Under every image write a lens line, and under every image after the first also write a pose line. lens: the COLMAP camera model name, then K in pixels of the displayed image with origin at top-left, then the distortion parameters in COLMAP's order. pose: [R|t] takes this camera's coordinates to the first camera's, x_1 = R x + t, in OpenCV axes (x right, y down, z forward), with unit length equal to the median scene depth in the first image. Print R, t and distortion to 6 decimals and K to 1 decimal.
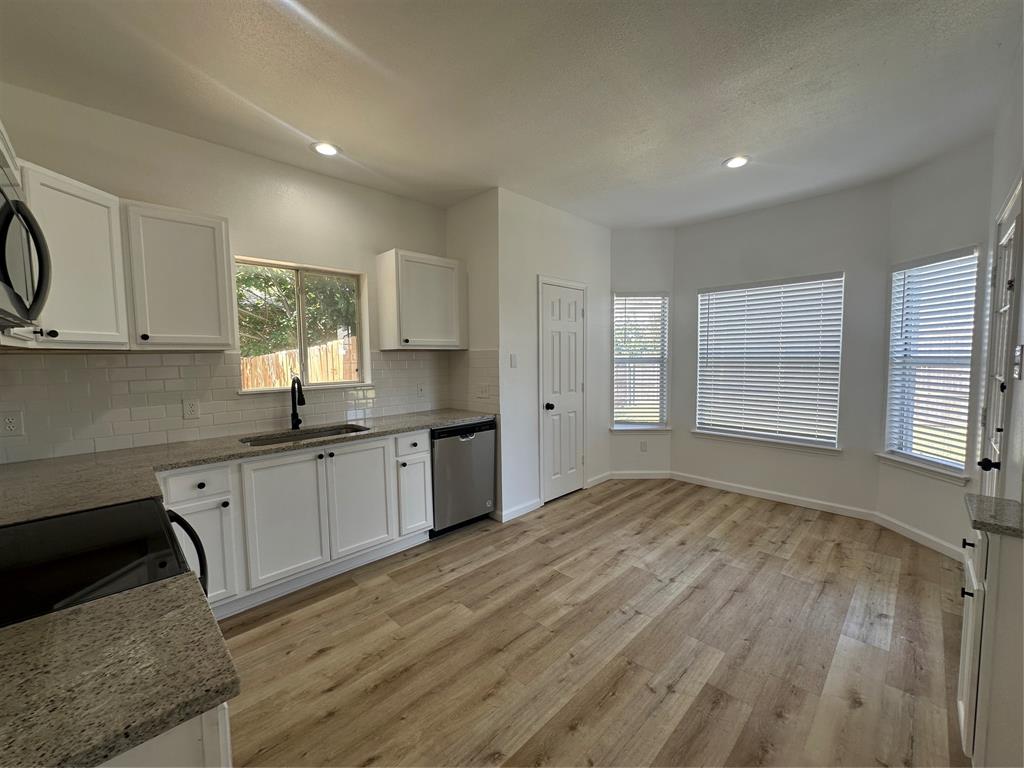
lens RADIAL K [[410.0, 0, 510.7], [0, 410.0, 383.9], [0, 0, 1]] dist [-0.003876, 0.001164]
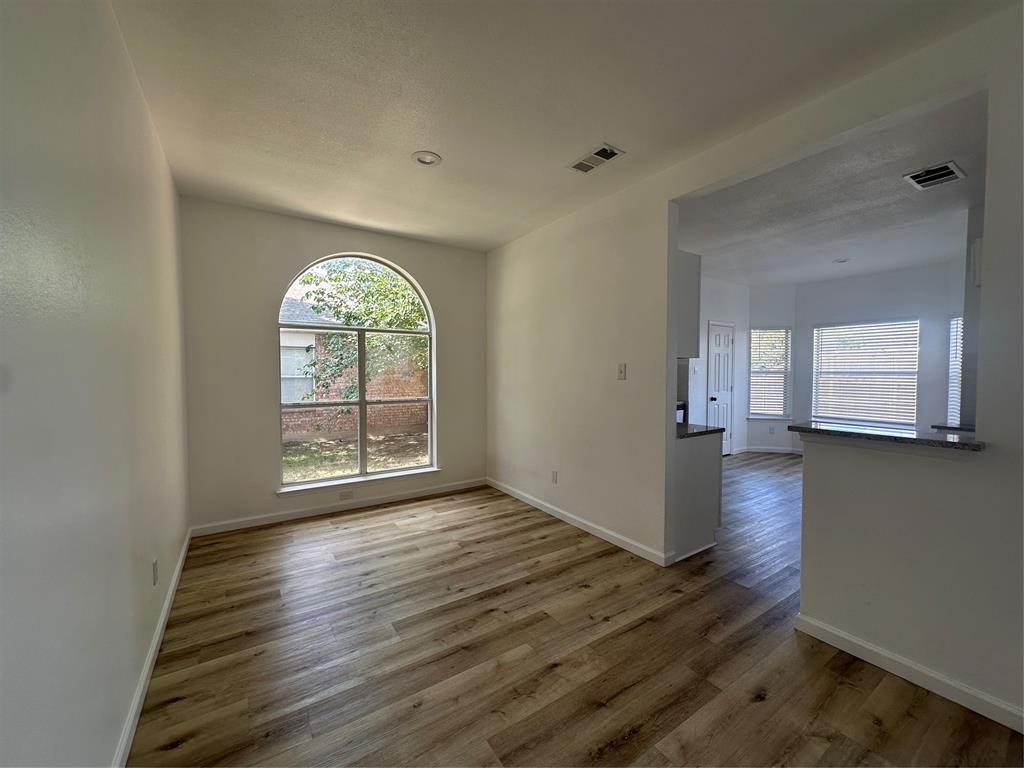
lens RADIAL K [[410.0, 0, 514.5], [0, 410.0, 384.3], [0, 0, 1]] dist [-0.003876, 0.001164]
pose [[0.982640, 0.017080, -0.184735, -0.111212], [-0.023213, 0.999247, -0.031087, 0.018841], [0.184065, 0.034836, 0.982297, -0.219271]]
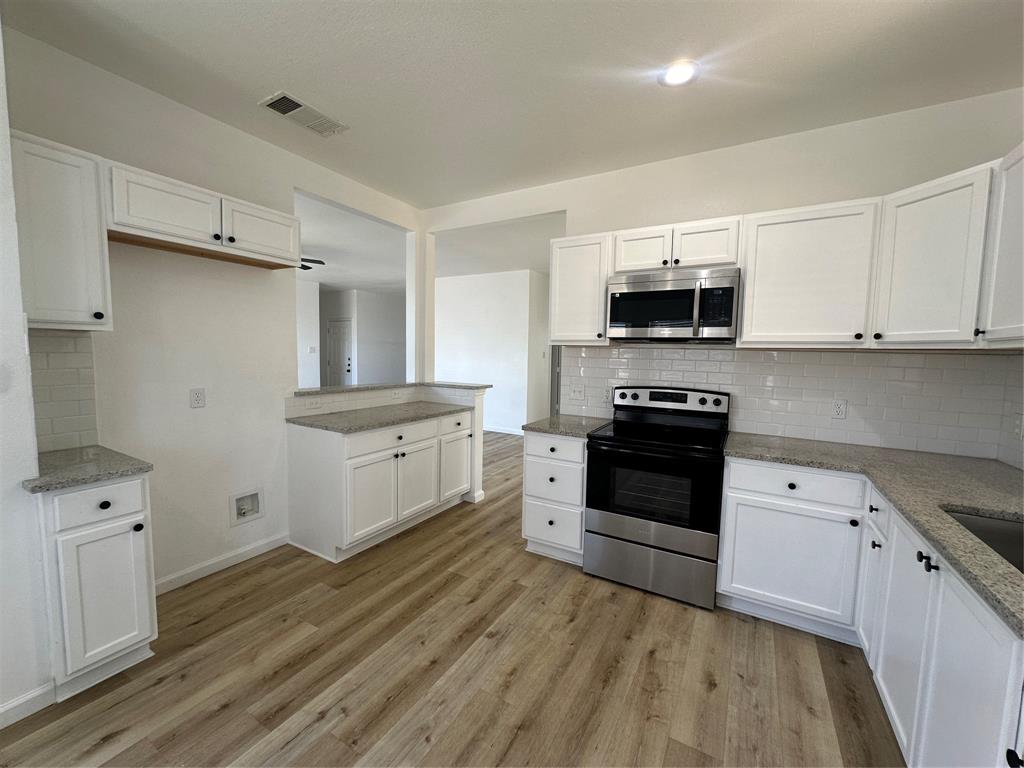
lens RADIAL K [[410.0, 0, 512.0], [0, 410.0, 385.6], [0, 0, 1]] dist [-0.003876, 0.001164]
pose [[-0.963490, 0.013482, -0.267406, 0.224070], [-0.027473, 0.988482, 0.148826, -0.132033], [0.266333, 0.150739, -0.952021, 1.934858]]
